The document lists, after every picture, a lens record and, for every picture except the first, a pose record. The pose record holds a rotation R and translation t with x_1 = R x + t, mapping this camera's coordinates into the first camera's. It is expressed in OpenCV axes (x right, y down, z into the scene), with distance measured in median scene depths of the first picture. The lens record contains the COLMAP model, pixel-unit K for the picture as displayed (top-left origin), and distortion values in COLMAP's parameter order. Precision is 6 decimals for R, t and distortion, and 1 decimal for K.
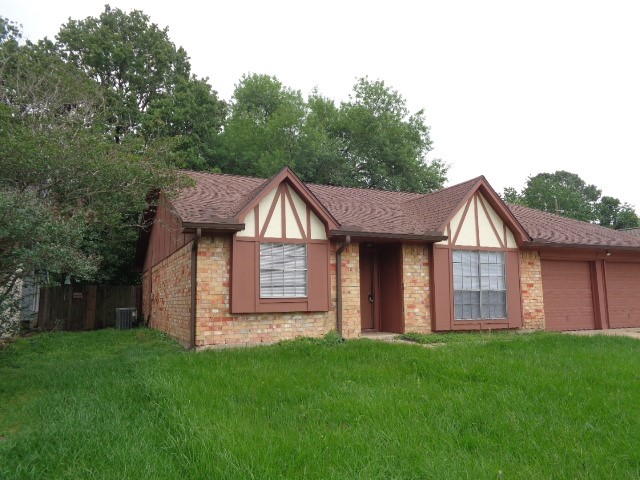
lens RADIAL K [[476.1, 0, 320.5], [0, 476.1, 244.0], [0, 0, 1]] dist [-0.008633, 0.011783]
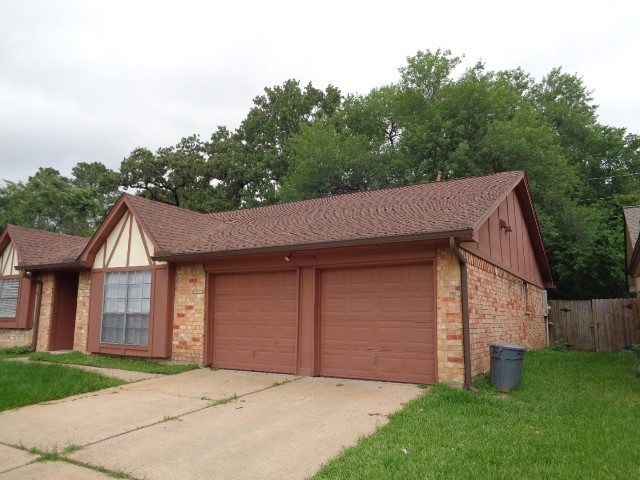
lens RADIAL K [[476.1, 0, 320.5], [0, 476.1, 235.4], [0, 0, 1]] dist [-0.008633, 0.011783]
pose [[0.596236, -0.113518, -0.794743, 1.334417], [0.087442, 0.993246, -0.076270, 0.049287], [0.798033, -0.024019, 0.602135, 0.742011]]
